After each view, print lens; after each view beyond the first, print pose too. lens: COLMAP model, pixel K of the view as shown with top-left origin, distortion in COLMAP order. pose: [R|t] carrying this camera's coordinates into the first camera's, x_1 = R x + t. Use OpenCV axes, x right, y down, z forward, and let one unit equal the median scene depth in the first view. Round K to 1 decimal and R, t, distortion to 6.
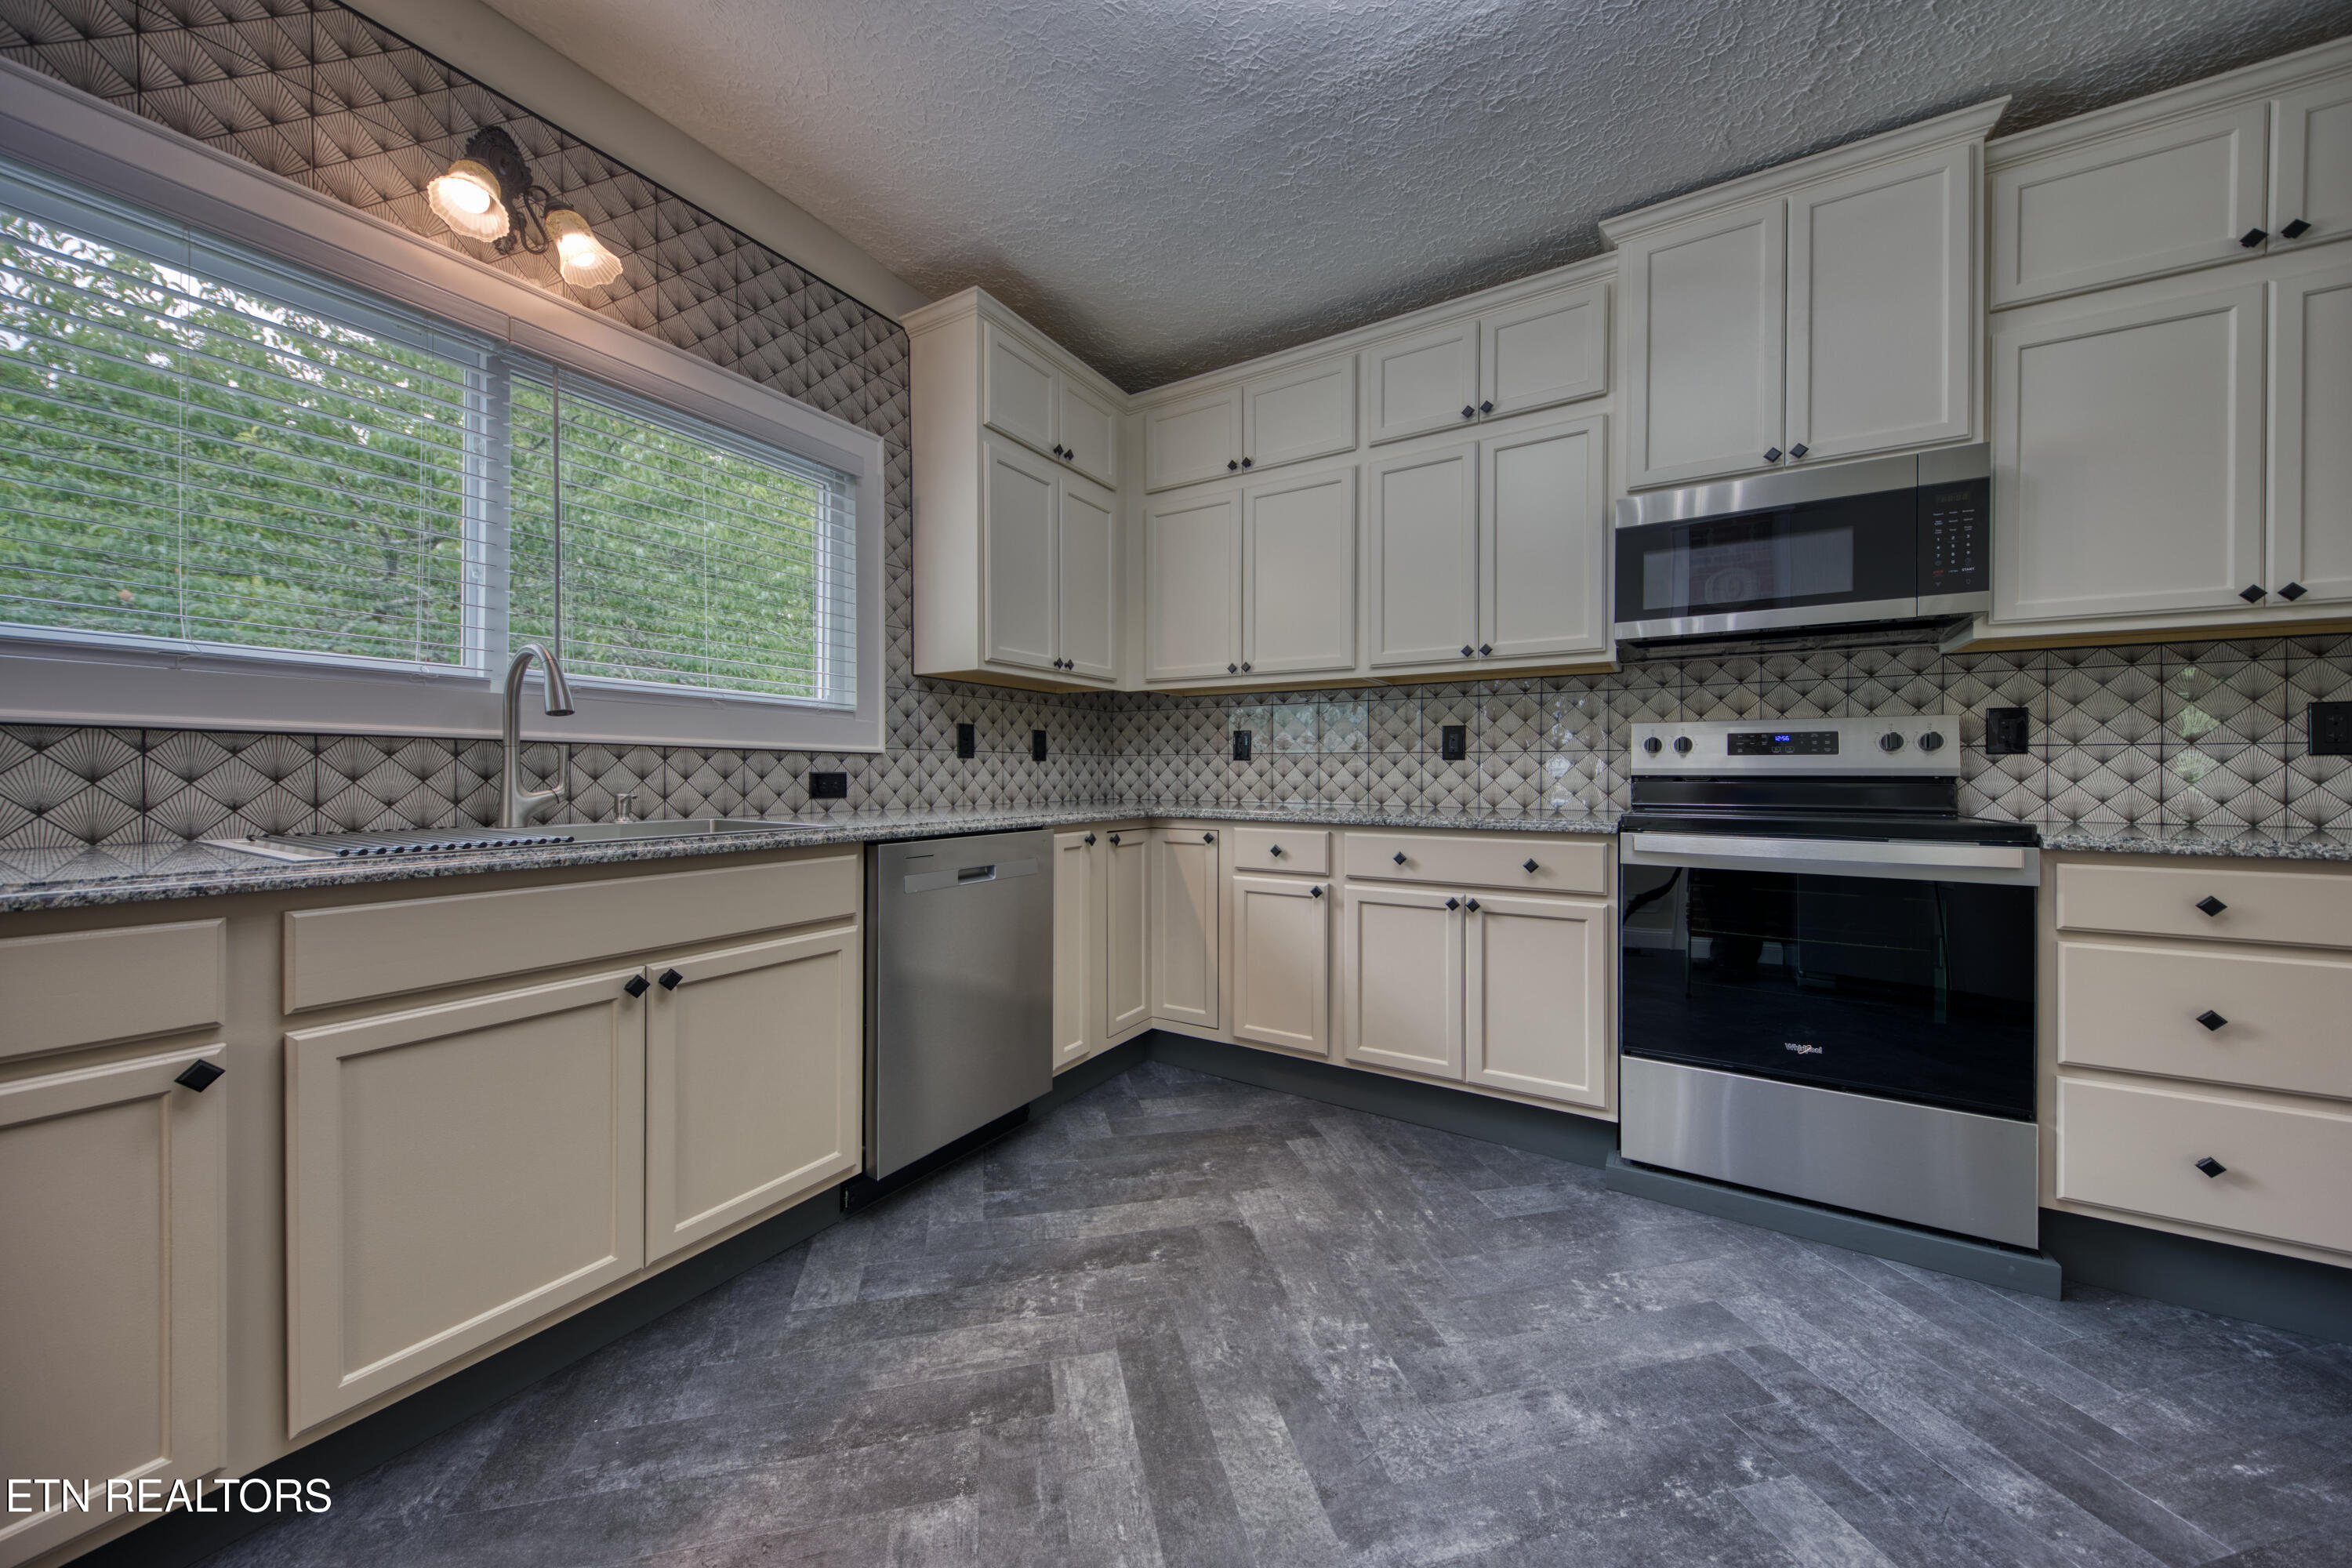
lens RADIAL K [[785.2, 0, 1172.2], [0, 785.2, 772.7], [0, 0, 1]] dist [0.004275, -0.001164]
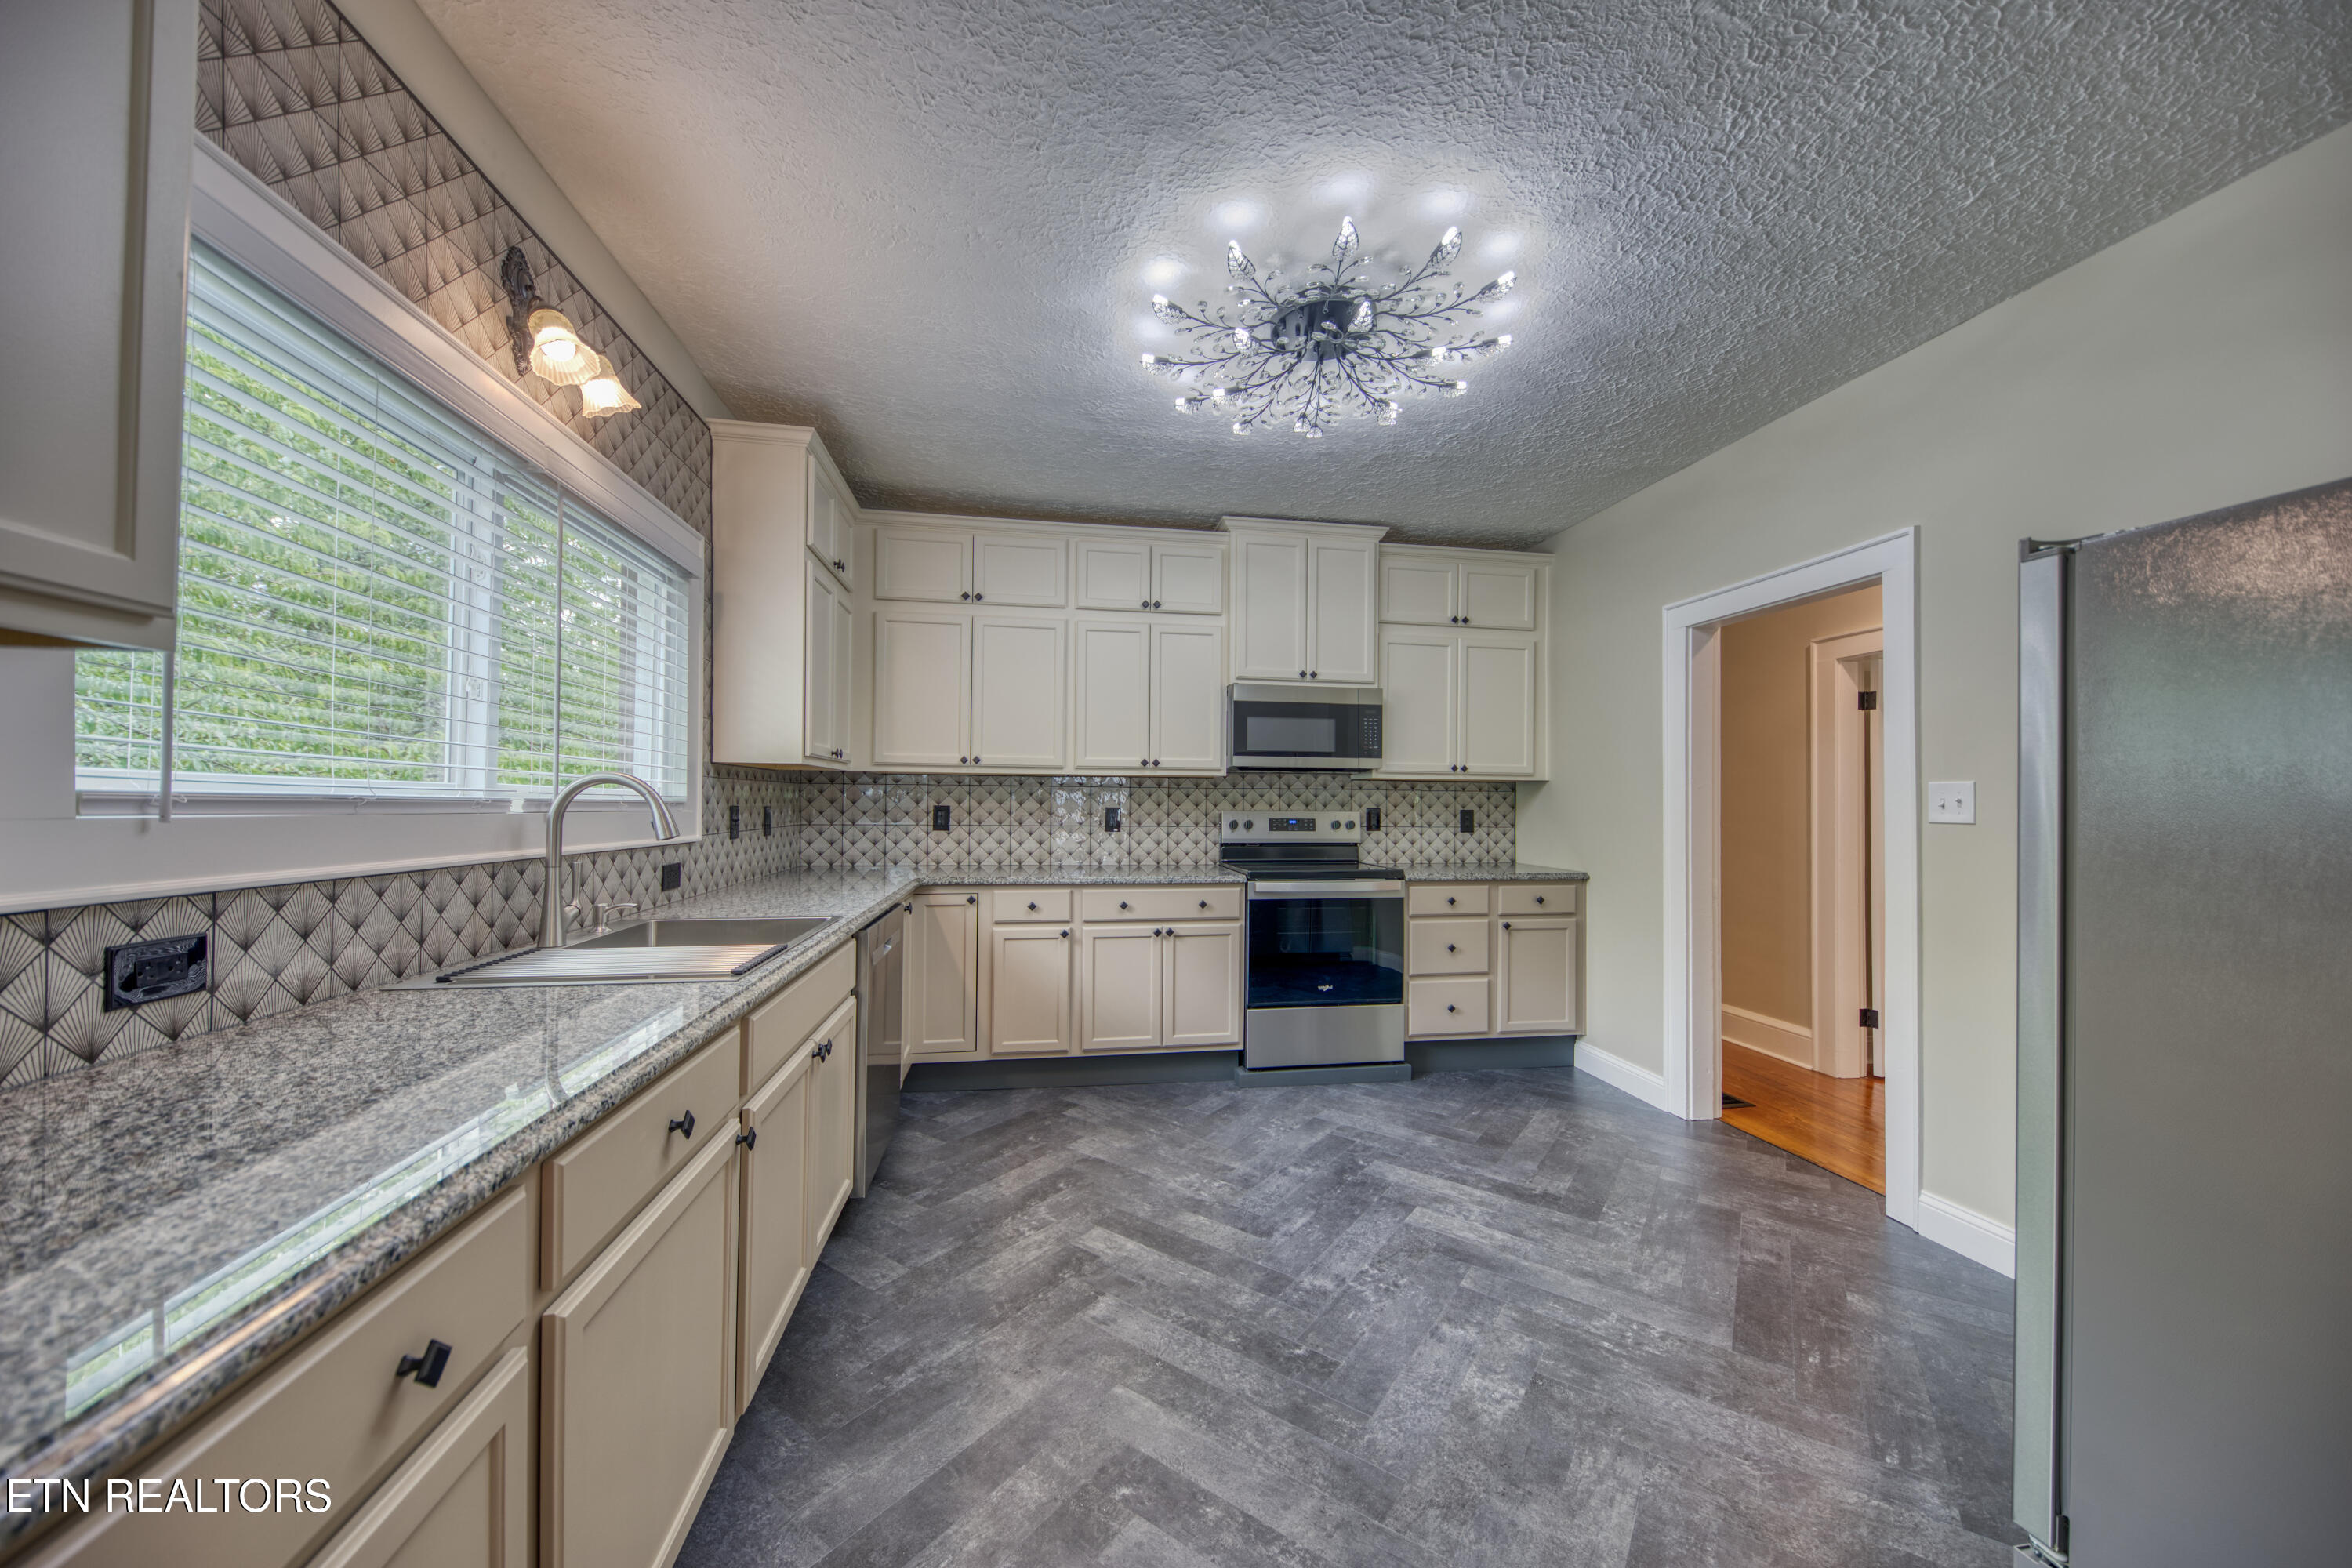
lens RADIAL K [[826.7, 0, 1158.5], [0, 826.7, 791.9], [0, 0, 1]] dist [0.000772, -0.001357]
pose [[0.763375, 0.011133, 0.645859, -0.735031], [-0.005741, 0.999929, -0.010450, -0.098328], [-0.645930, 0.004270, 0.763385, -0.262581]]
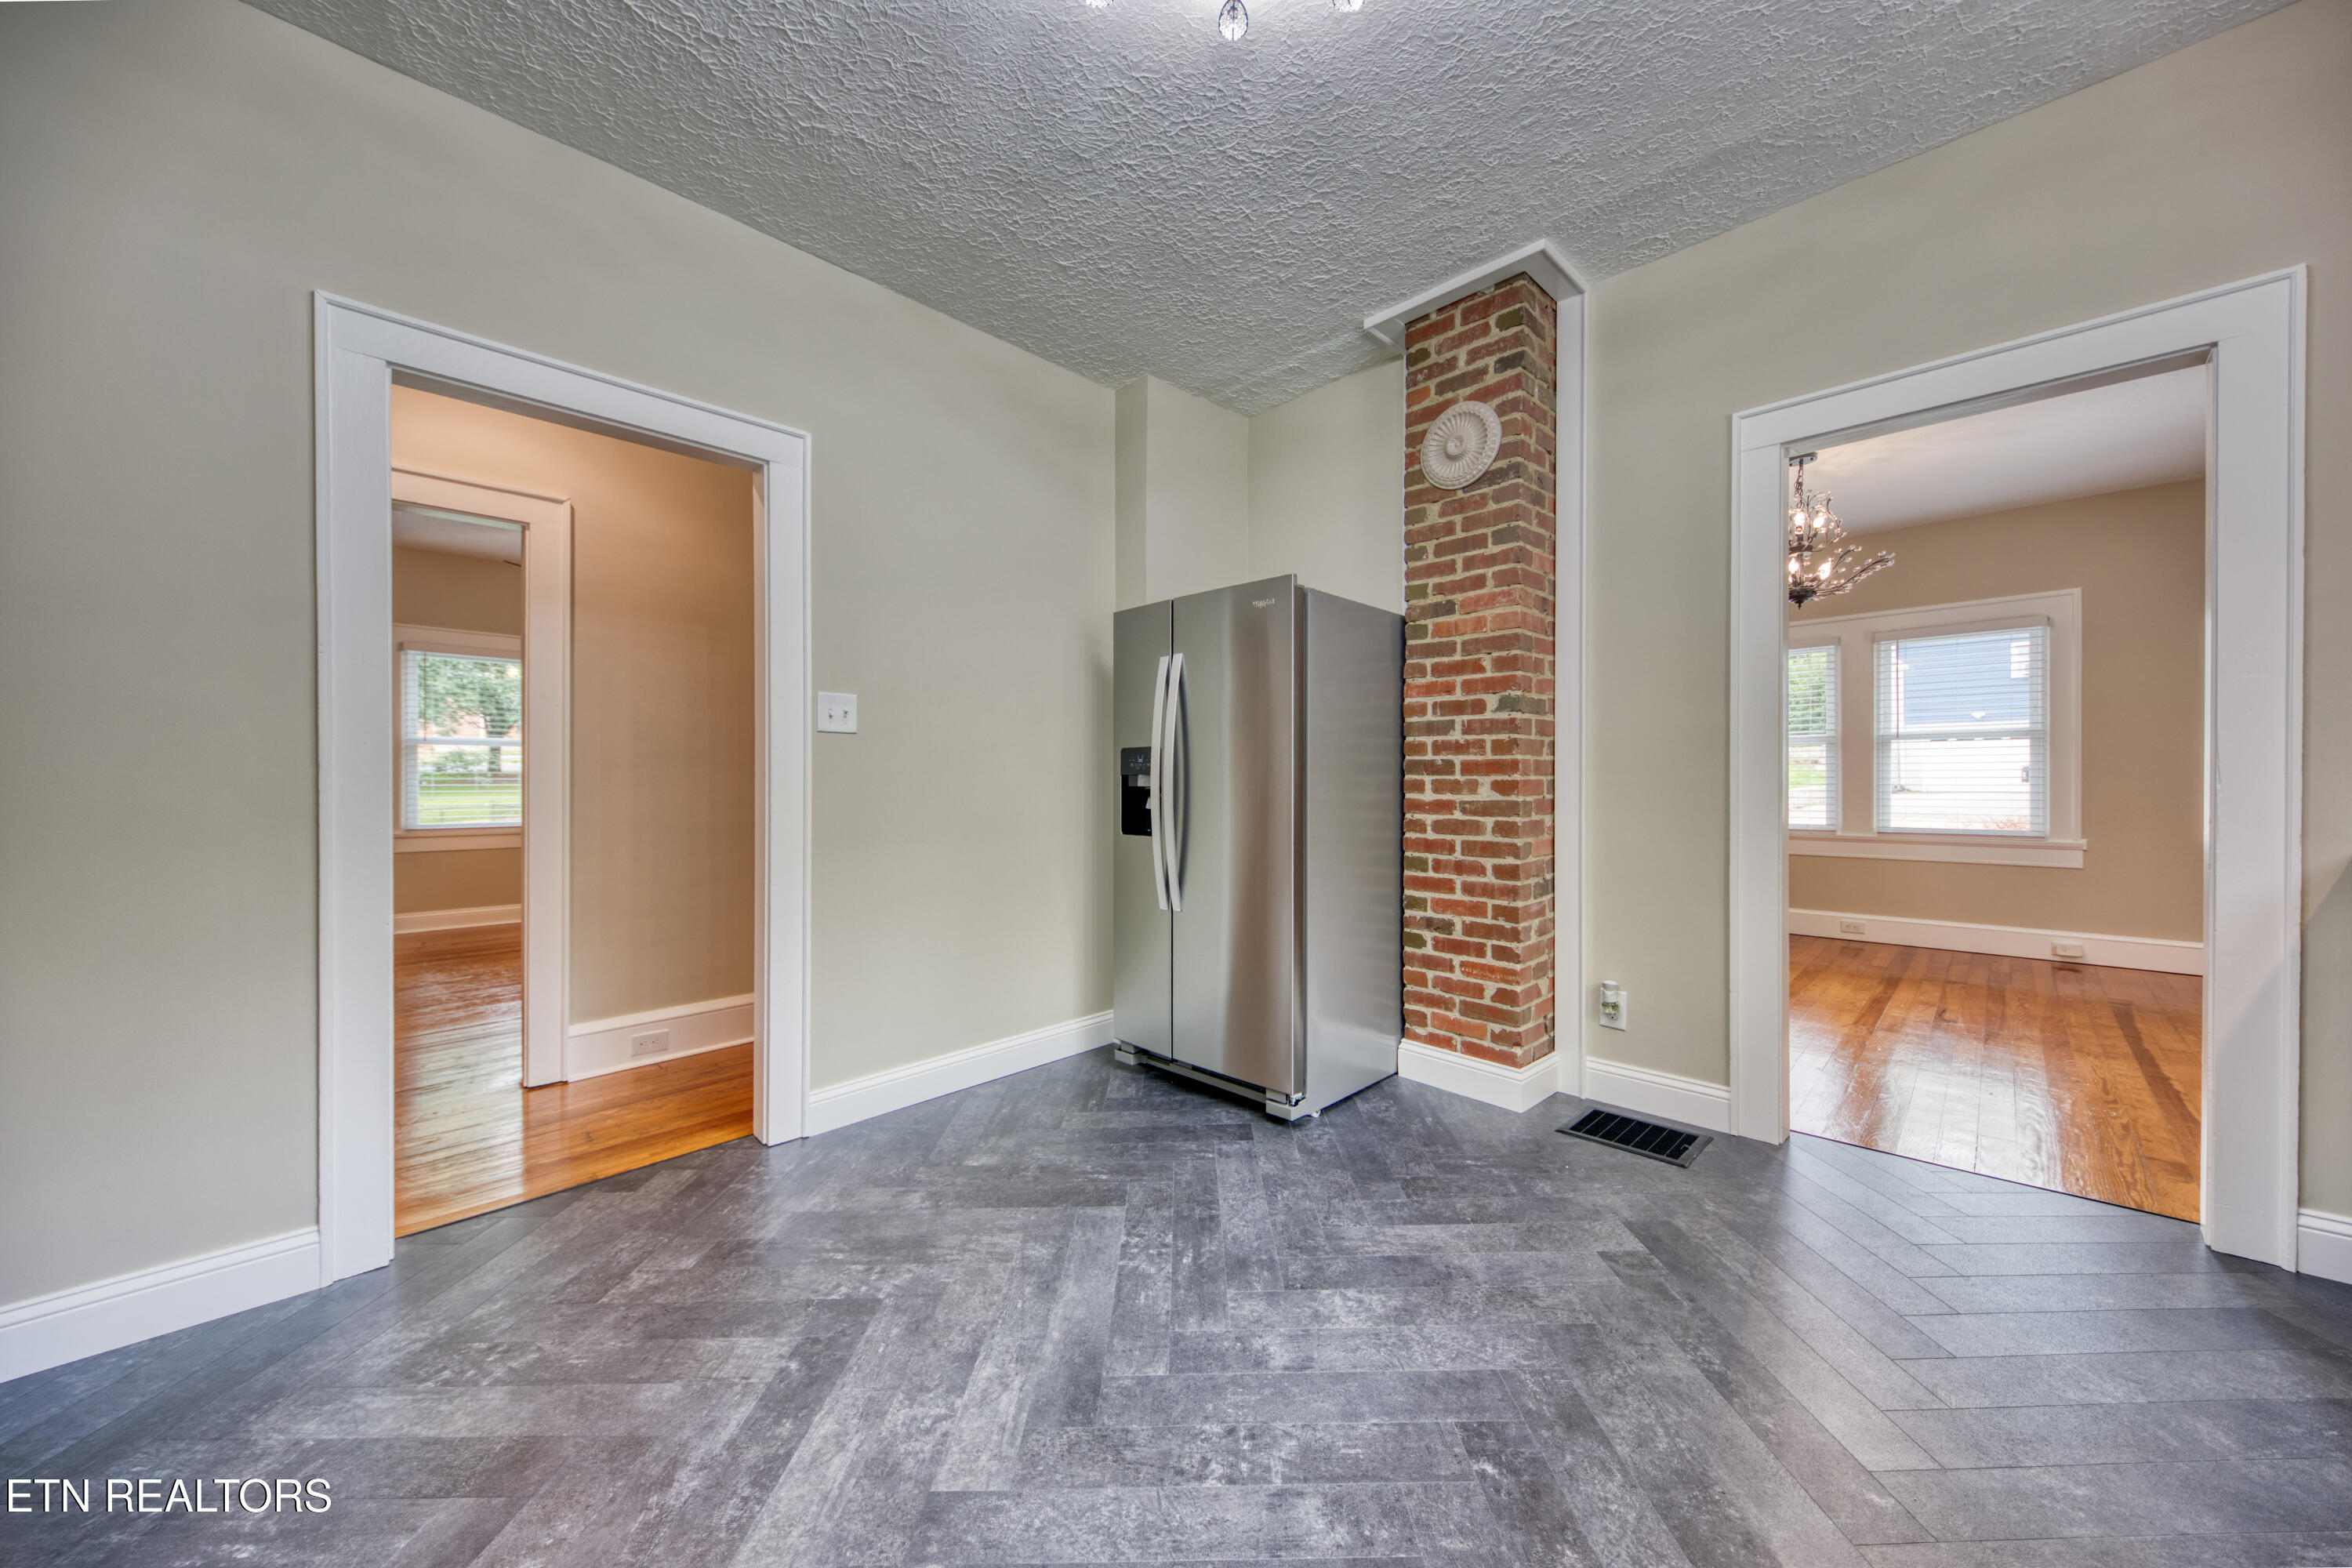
lens RADIAL K [[826.7, 0, 1185.9], [0, 826.7, 782.2], [0, 0, 1]] dist [0.000772, -0.001357]
pose [[-0.975600, -0.003461, 0.219529, 0.047553], [-0.001597, 0.999961, 0.008667, -0.012681], [-0.219551, 0.008105, -0.975567, 0.957503]]
